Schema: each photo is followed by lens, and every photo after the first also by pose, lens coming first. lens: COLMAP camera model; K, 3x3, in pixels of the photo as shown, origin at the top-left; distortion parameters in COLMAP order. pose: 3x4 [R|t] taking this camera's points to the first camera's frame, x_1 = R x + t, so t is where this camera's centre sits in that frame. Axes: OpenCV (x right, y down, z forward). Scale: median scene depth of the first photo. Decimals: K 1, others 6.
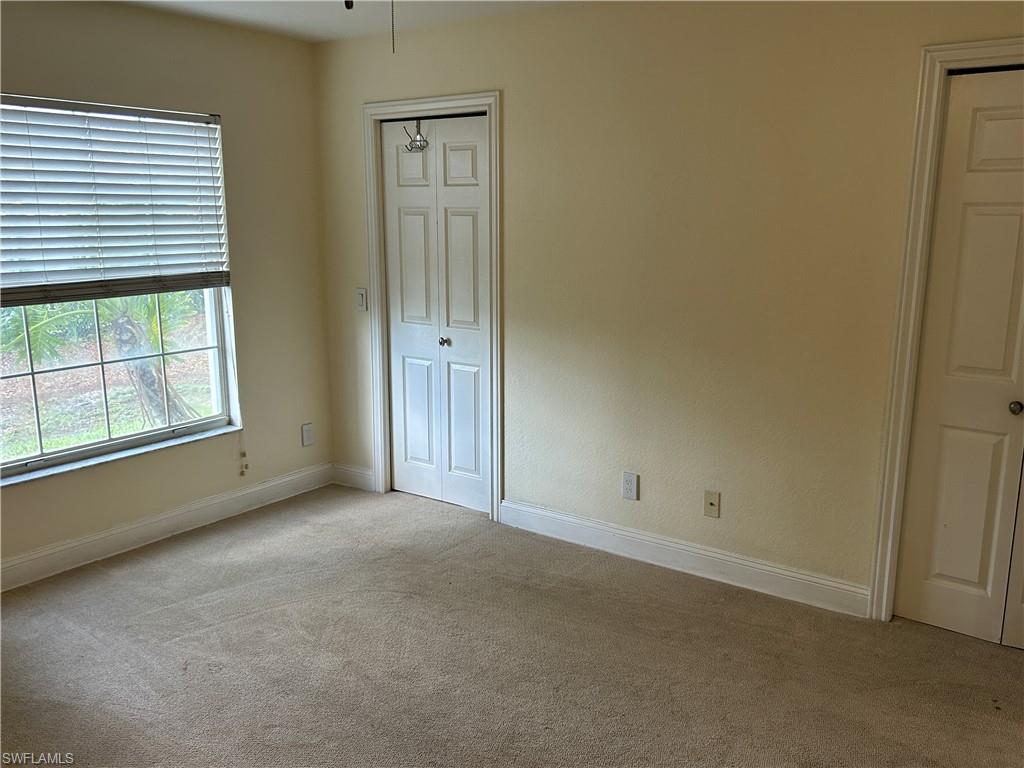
lens RADIAL K [[860.0, 0, 506.3], [0, 860.0, 387.3], [0, 0, 1]] dist [0.053484, -0.081128]
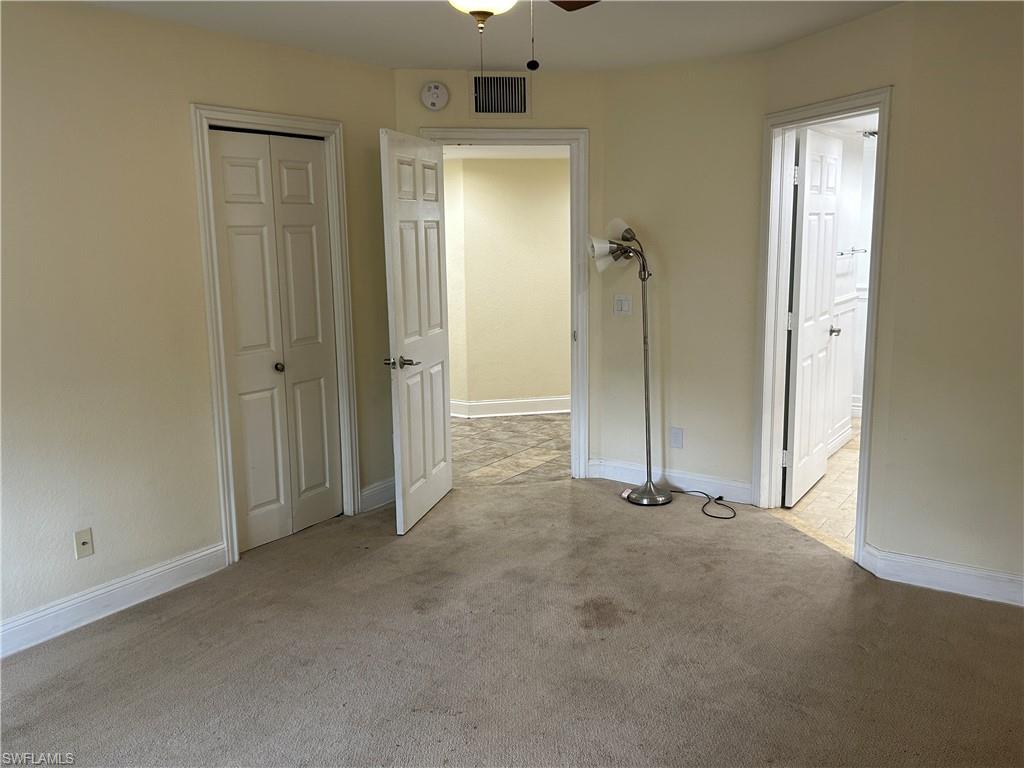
lens RADIAL K [[860.0, 0, 513.3], [0, 860.0, 389.3], [0, 0, 1]] dist [0.053484, -0.081128]
pose [[-0.027556, -0.185340, 0.982288, -0.728782], [0.225309, 0.956223, 0.186743, -0.105407], [-0.973897, 0.226465, 0.015409, 0.525606]]
